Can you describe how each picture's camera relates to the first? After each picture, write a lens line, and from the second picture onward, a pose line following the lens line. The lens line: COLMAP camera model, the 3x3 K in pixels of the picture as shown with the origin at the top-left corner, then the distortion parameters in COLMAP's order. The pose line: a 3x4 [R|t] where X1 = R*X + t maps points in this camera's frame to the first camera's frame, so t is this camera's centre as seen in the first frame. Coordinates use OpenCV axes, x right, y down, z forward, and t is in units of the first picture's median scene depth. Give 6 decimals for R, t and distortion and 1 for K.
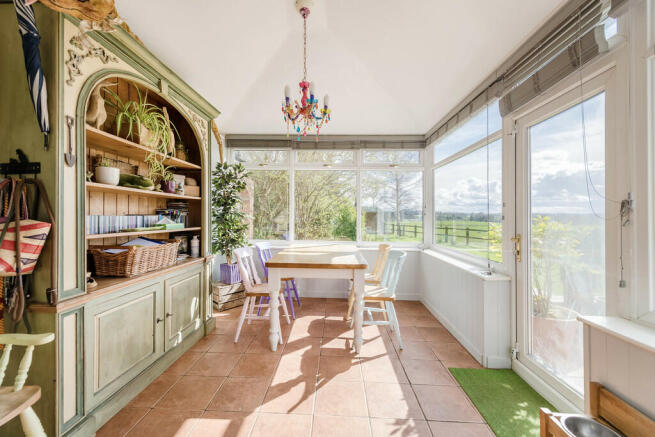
lens RADIAL K [[263.3, 0, 328.2], [0, 263.3, 216.1], [0, 0, 1]] dist [0.001711, -0.000867]
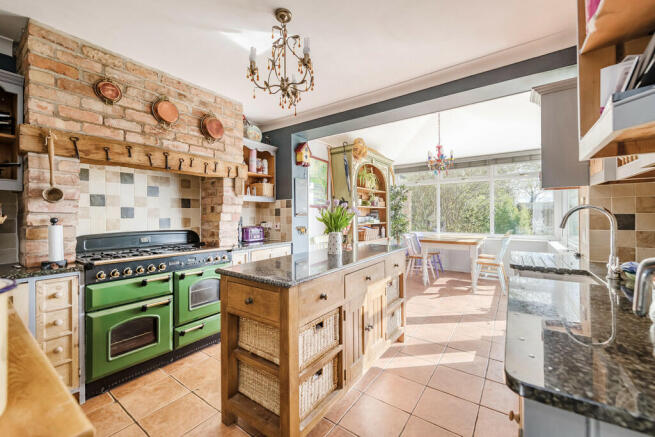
lens RADIAL K [[263.3, 0, 326.6], [0, 263.3, 216.0], [0, 0, 1]] dist [0.001711, -0.000867]
pose [[0.834825, -0.013922, -0.550339, 0.228742], [0.015906, 0.999873, -0.001166, -0.008894], [0.550285, -0.007781, 0.834941, -0.878897]]
